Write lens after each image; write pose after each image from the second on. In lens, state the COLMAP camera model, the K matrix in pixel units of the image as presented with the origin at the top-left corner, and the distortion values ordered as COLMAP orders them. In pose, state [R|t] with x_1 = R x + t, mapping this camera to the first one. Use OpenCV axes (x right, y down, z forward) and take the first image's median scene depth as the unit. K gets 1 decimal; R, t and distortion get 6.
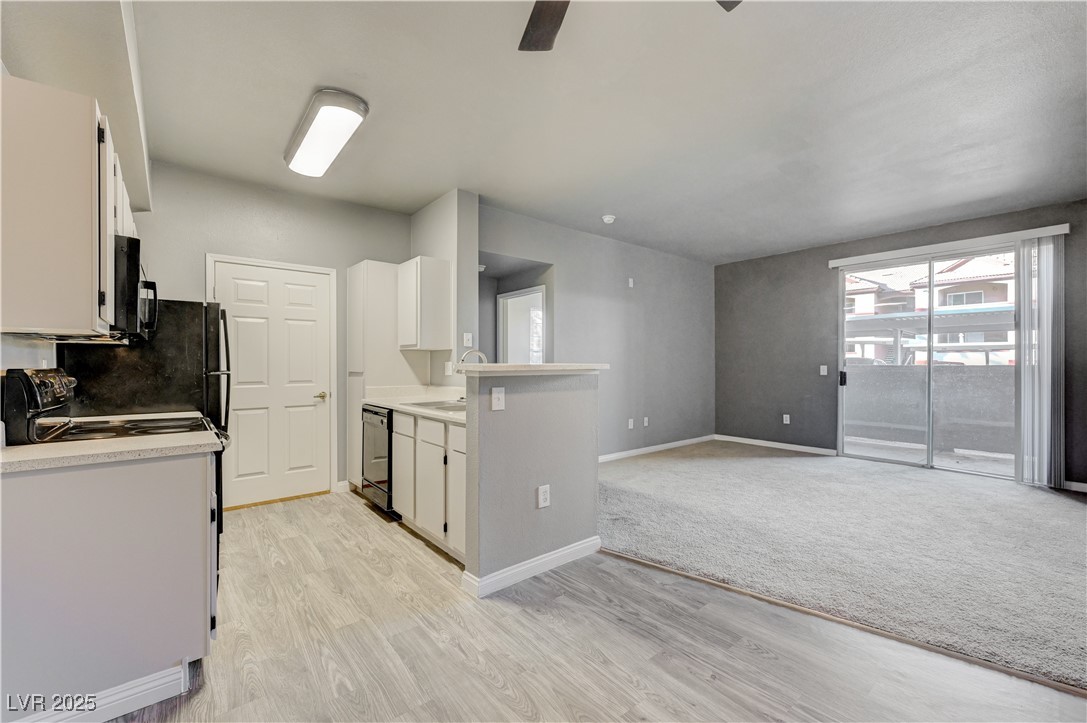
lens RADIAL K [[449.0, 0, 549.5], [0, 449.0, 364.7], [0, 0, 1]] dist [0.001330, -0.000017]
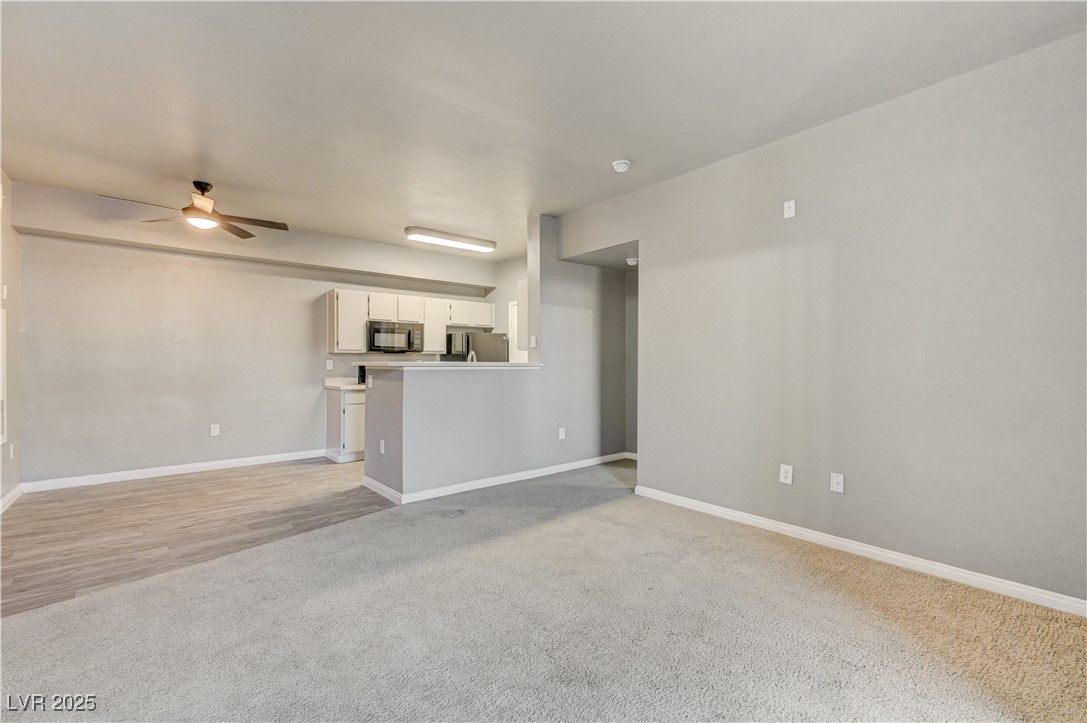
lens RADIAL K [[466.5, 0, 548.3], [0, 466.5, 364.3], [0, 0, 1]] dist [0.001209, 0.000140]
pose [[0.007412, 0.006318, -0.999953, 1.014444], [-0.001329, 0.999979, 0.006309, -0.002982], [0.999972, 0.001282, 0.007420, 0.985657]]
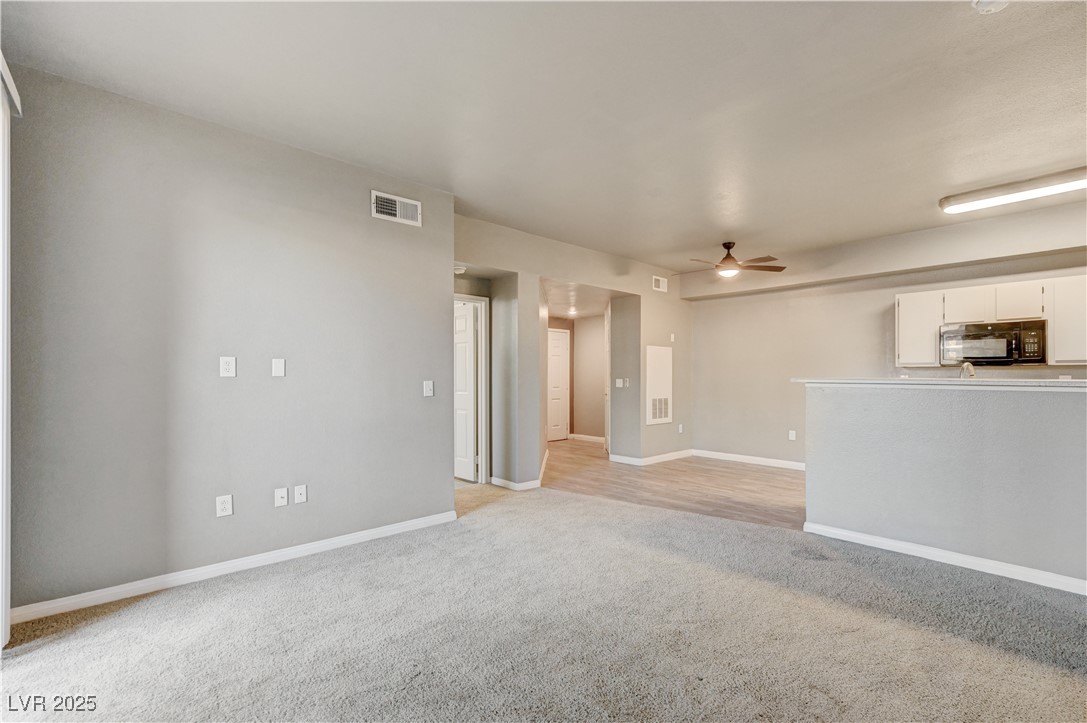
lens RADIAL K [[473.0, 0, 544.3], [0, 473.0, 372.9], [0, 0, 1]] dist [-0.000479, -0.000065]
pose [[-0.999206, 0.000153, -0.039843, 0.597267], [0.000393, 0.999982, -0.006005, -0.005660], [0.039842, -0.006016, -0.999188, 1.561652]]
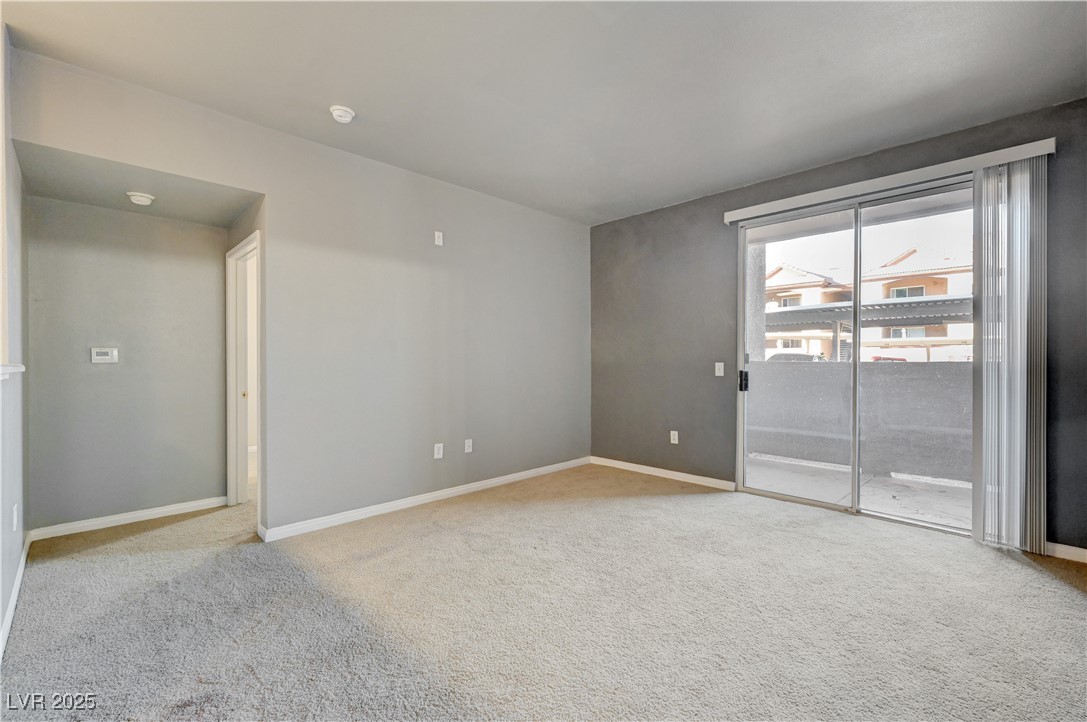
lens RADIAL K [[468.7, 0, 548.4], [0, 468.7, 364.2], [0, 0, 1]] dist [0.000587, 0.000010]
pose [[0.995754, -0.002753, 0.092011, 0.387083], [0.002214, 0.999980, 0.005966, -0.000684], [-0.092026, -0.005737, 0.995740, 0.409878]]
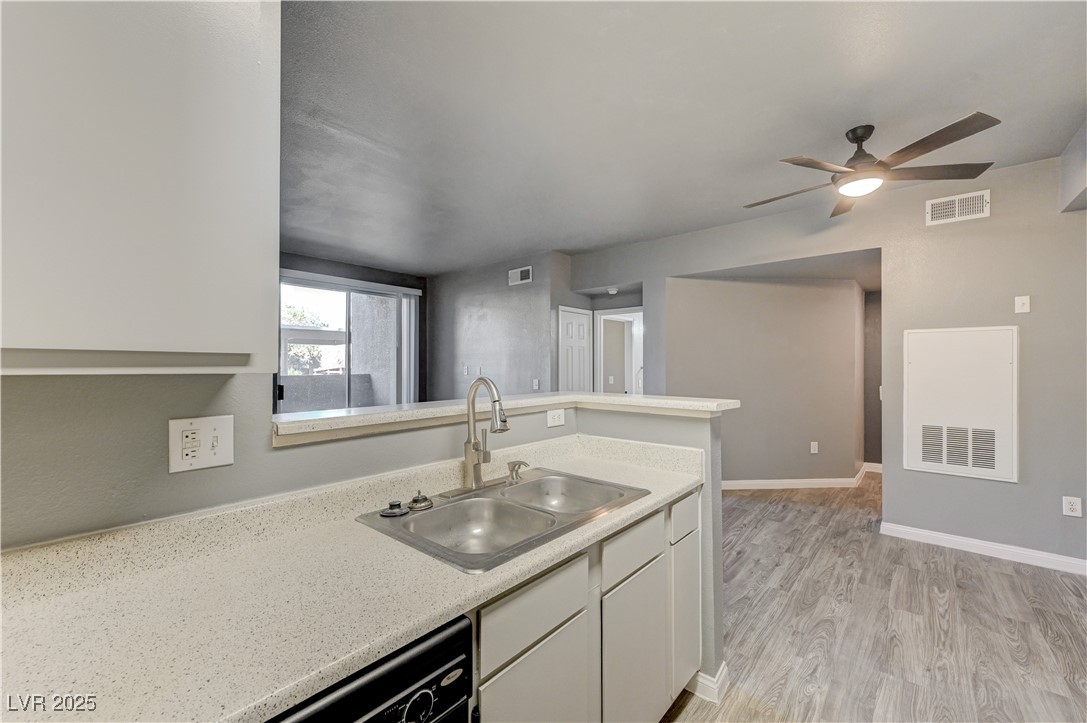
lens RADIAL K [[432.5, 0, 547.3], [0, 432.5, 361.3], [0, 0, 1]] dist [0.000784, 0.000200]
pose [[-0.164193, 0.009543, 0.986382, -0.500716], [-0.000848, 0.999951, -0.009816, -0.036922], [-0.986428, -0.002448, -0.164177, 0.812353]]
